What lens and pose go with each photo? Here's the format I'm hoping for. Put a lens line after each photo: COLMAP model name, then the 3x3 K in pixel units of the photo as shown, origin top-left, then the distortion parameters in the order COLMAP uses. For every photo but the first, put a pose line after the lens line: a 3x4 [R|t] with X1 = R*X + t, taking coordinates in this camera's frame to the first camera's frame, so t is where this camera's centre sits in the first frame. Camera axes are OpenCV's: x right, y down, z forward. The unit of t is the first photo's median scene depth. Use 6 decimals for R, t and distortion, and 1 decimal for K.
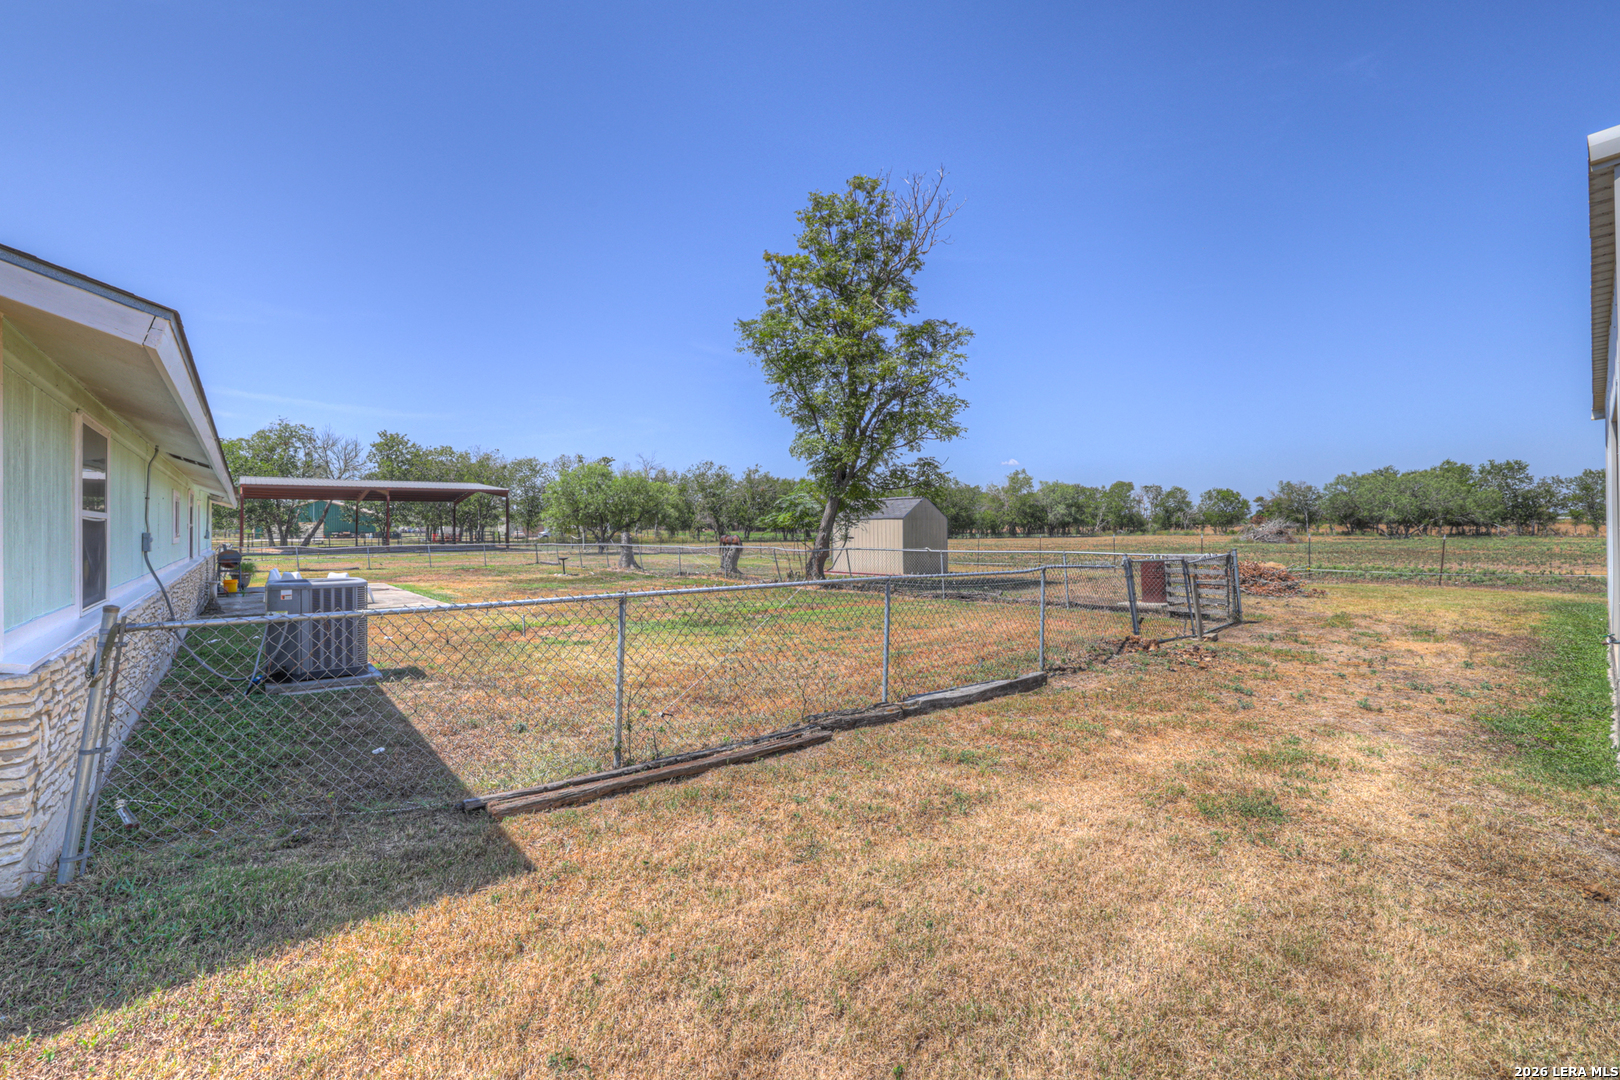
lens RADIAL K [[697.0, 0, 802.1], [0, 697.0, 527.2], [0, 0, 1]] dist [-0.037372, 0.010271]
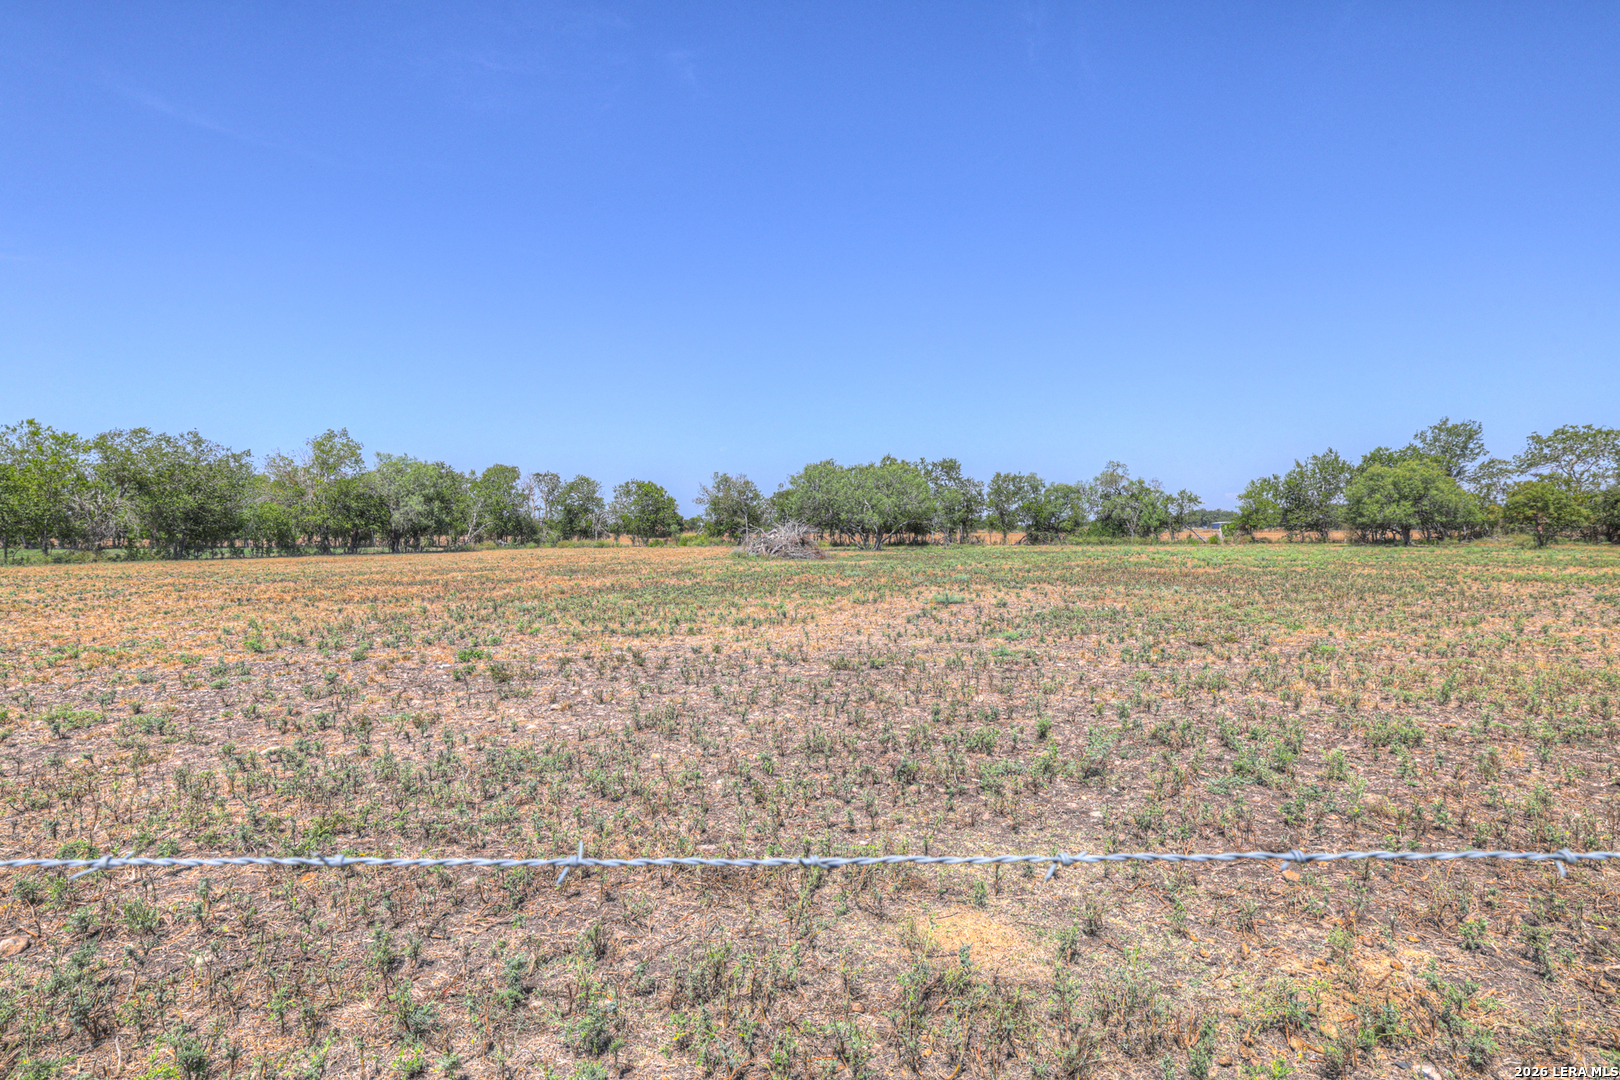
lens RADIAL K [[866.7, 0, 801.1], [0, 866.7, 534.9], [0, 0, 1]] dist [-0.017131, 0.004831]
pose [[0.677631, -0.000366, 0.735402, 0.085210], [0.001827, 0.999998, -0.001186, 0.001267], [-0.735400, 0.002147, 0.677630, 0.368106]]
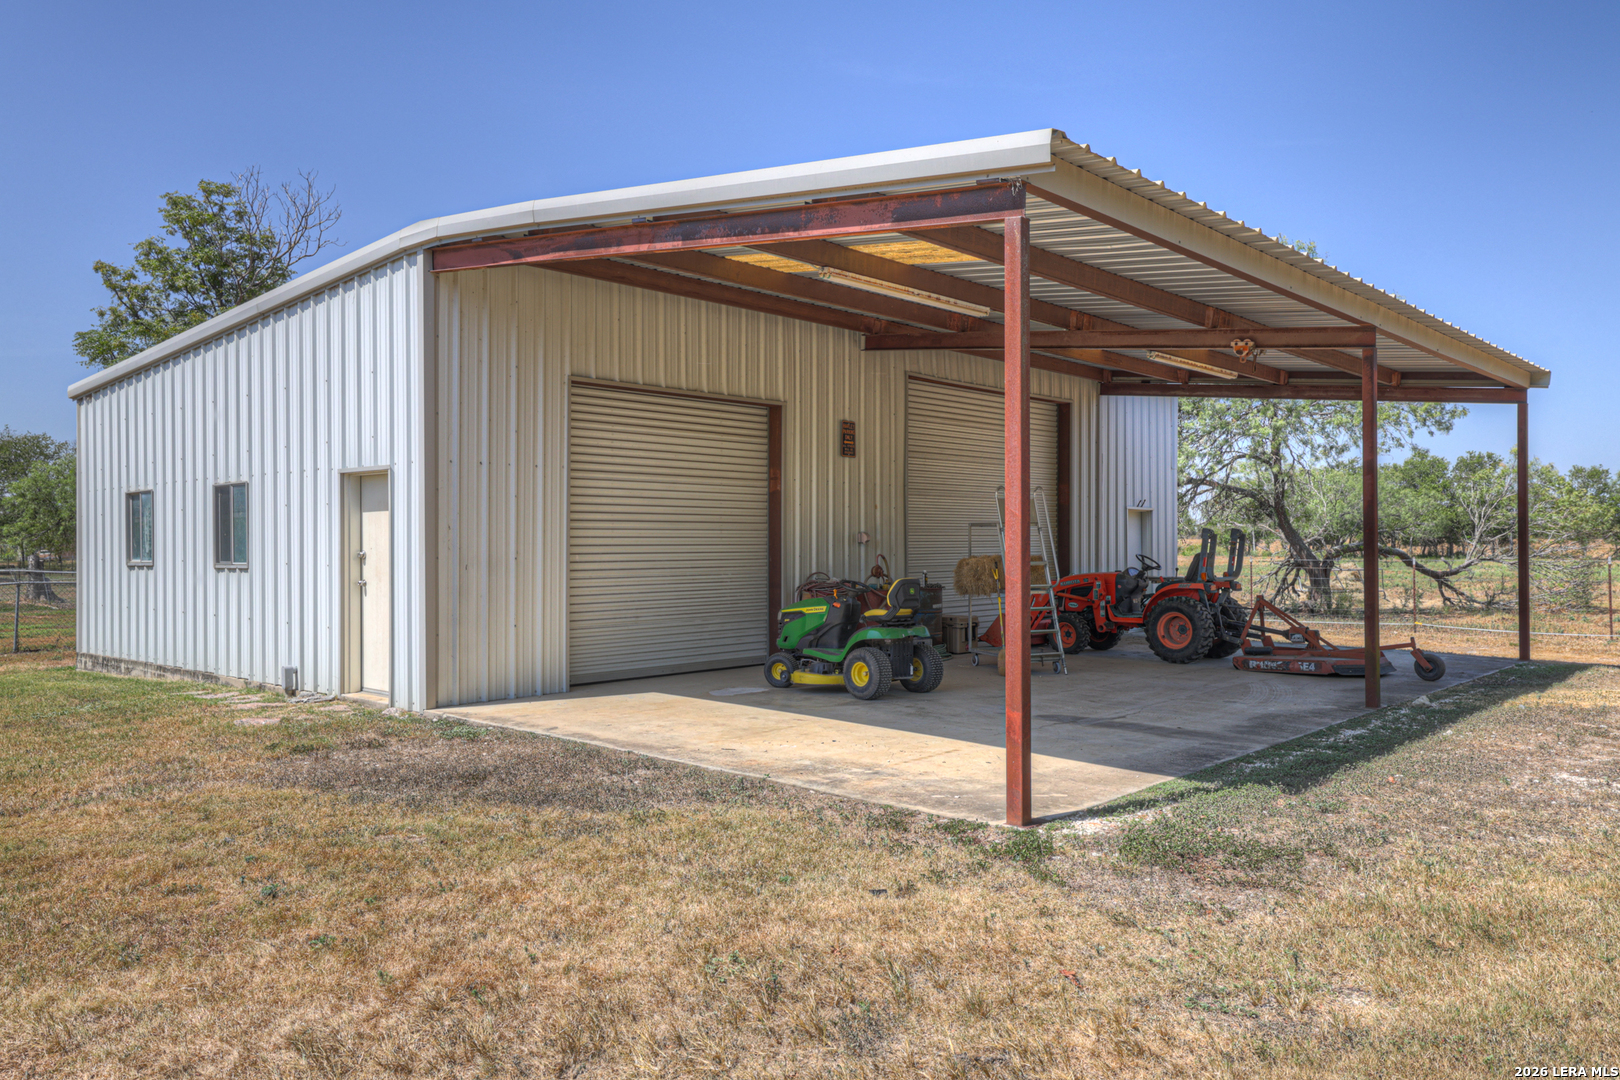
lens RADIAL K [[1183.8, 0, 812.0], [0, 1183.8, 525.6], [0, 0, 1]] dist [0.016537, 0.033323]
pose [[0.991430, 0.003016, 0.130601, 0.160045], [-0.001305, 0.999912, -0.013182, -0.003437], [-0.130629, 0.012898, 0.991347, -0.170369]]
